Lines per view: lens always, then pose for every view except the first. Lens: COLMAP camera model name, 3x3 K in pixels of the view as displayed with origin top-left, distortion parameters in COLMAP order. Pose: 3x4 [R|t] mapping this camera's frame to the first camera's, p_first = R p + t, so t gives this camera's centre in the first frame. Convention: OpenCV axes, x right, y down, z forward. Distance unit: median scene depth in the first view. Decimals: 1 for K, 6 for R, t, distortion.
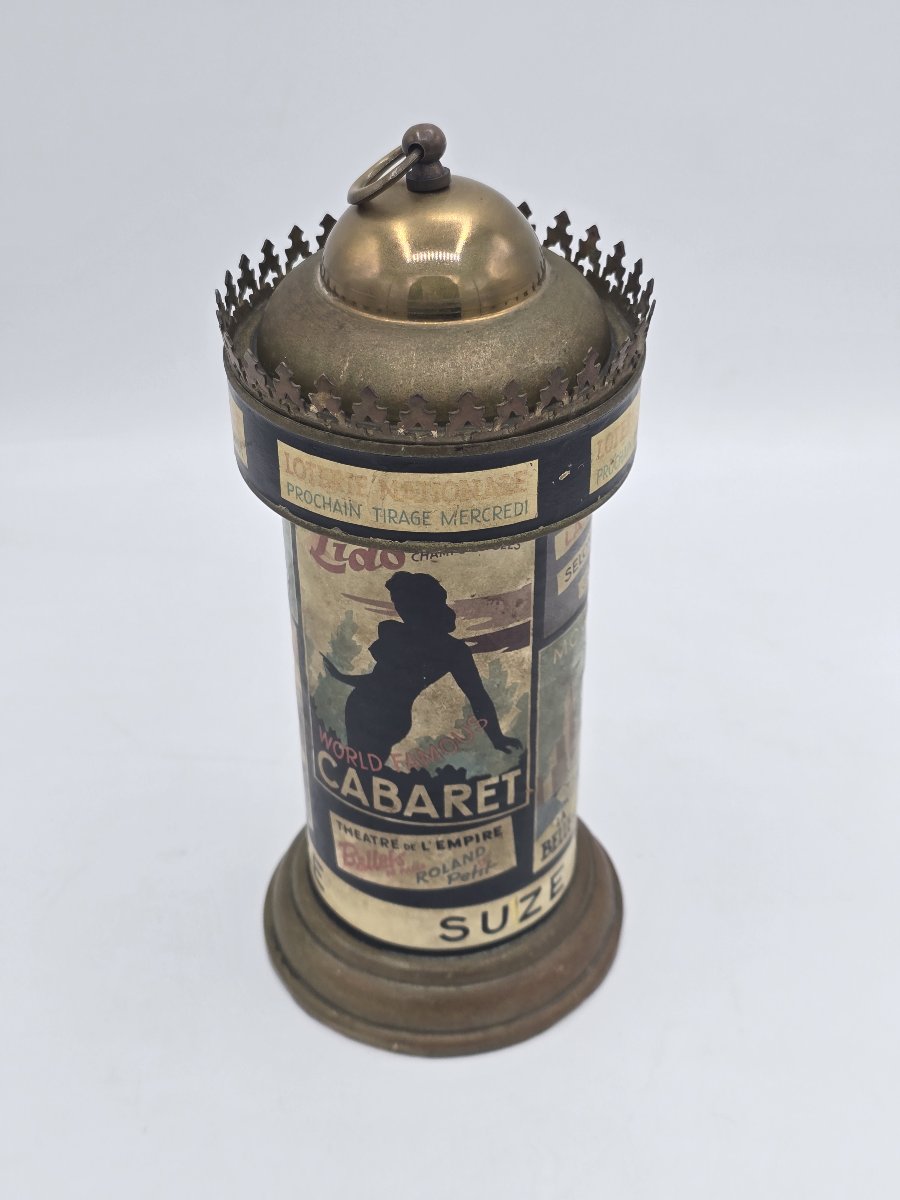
lens RADIAL K [[1760.5, 0, 450.0], [0, 1760.5, 600.0], [0, 0, 1]] dist [0.196589, -1.317115]
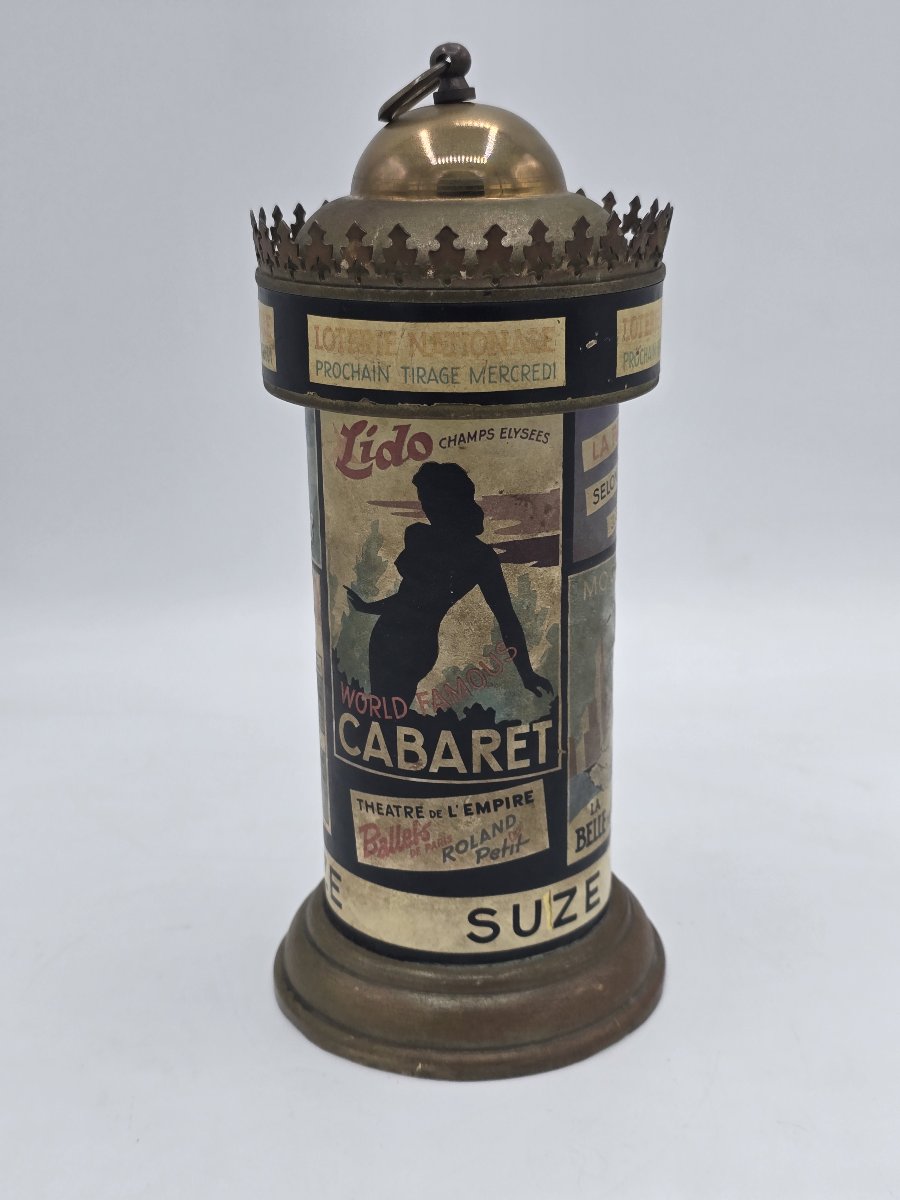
lens RADIAL K [[1760.5, 0, 450.0], [0, 1760.5, 600.0], [0, 0, 1]] dist [0.196589, -1.317115]
pose [[0.999971, -0.007564, 0.001093, -0.016980], [0.007530, 0.950700, -0.310022, 0.357506], [0.001306, 0.310021, 0.950729, 0.079279]]
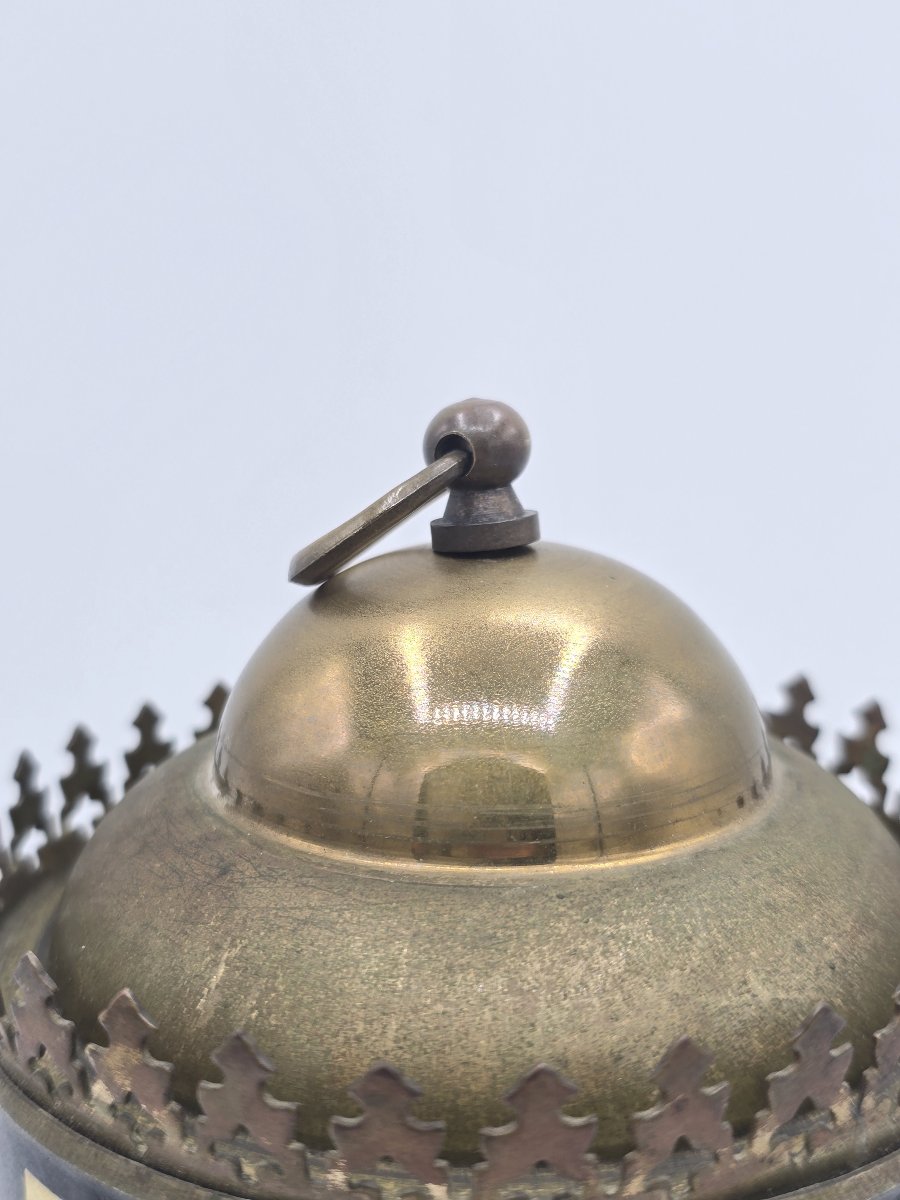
lens RADIAL K [[1760.5, 0, 450.0], [0, 1760.5, 600.0], [0, 0, 1]] dist [0.196589, -1.317115]
pose [[0.994394, 0.031532, -0.100932, 0.020259], [-0.066146, 0.930188, -0.361076, -0.070240], [0.082500, 0.365728, 0.927058, 0.590201]]
